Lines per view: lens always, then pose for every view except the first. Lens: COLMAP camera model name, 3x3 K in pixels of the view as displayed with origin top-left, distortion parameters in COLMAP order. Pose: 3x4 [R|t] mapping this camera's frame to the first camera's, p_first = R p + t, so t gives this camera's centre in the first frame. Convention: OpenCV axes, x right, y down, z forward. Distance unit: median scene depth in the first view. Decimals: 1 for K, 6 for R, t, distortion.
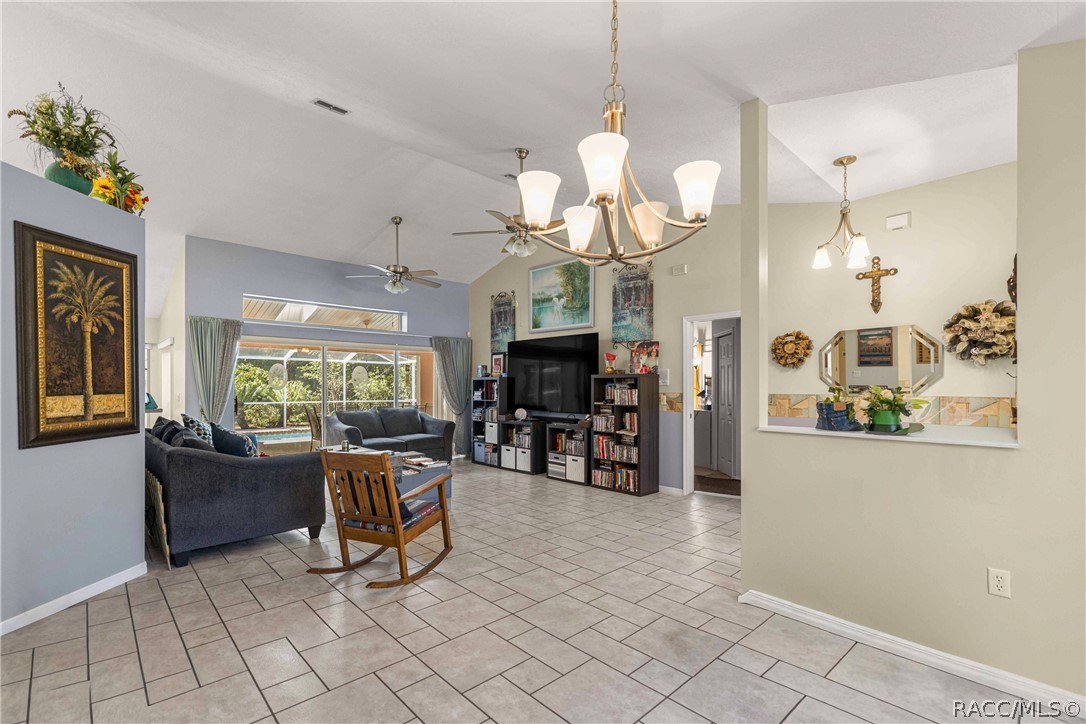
lens RADIAL K [[474.4, 0, 545.6], [0, 474.4, 365.7], [0, 0, 1]] dist [0.002109, 0.000394]
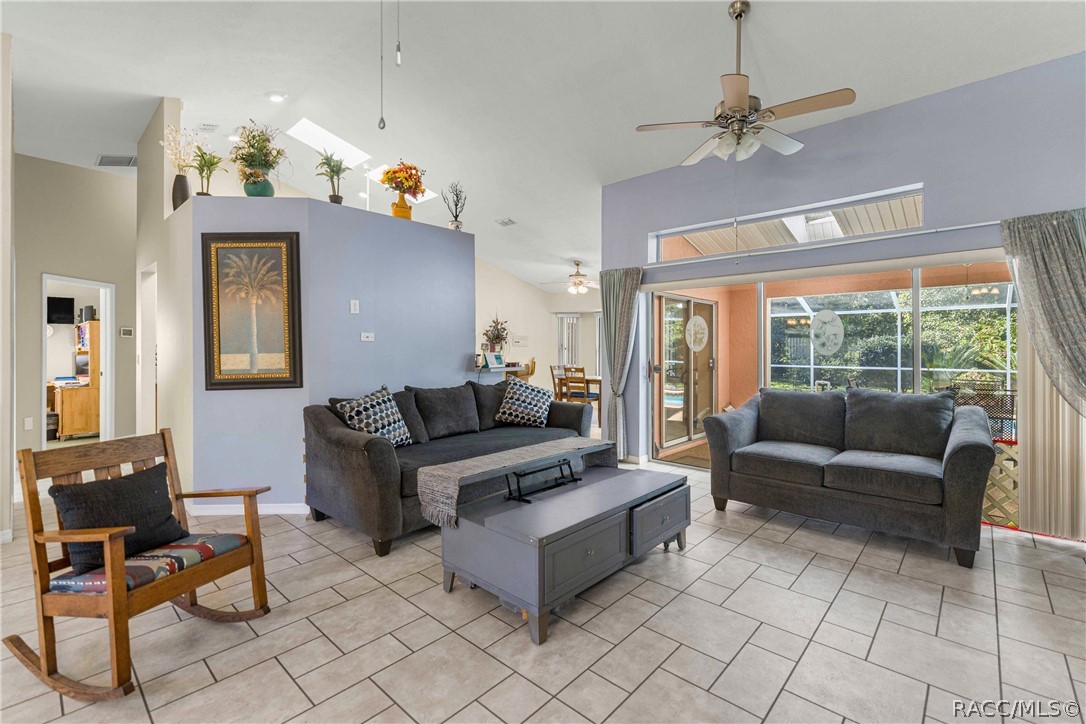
lens RADIAL K [[475.6, 0, 543.9], [0, 475.6, 341.0], [0, 0, 1]] dist [0.001797, 0.000226]
pose [[0.073478, -0.004567, -0.997286, 0.356930], [0.042536, 0.999094, -0.001442, 0.062143], [0.996389, -0.042314, 0.073606, 1.658347]]
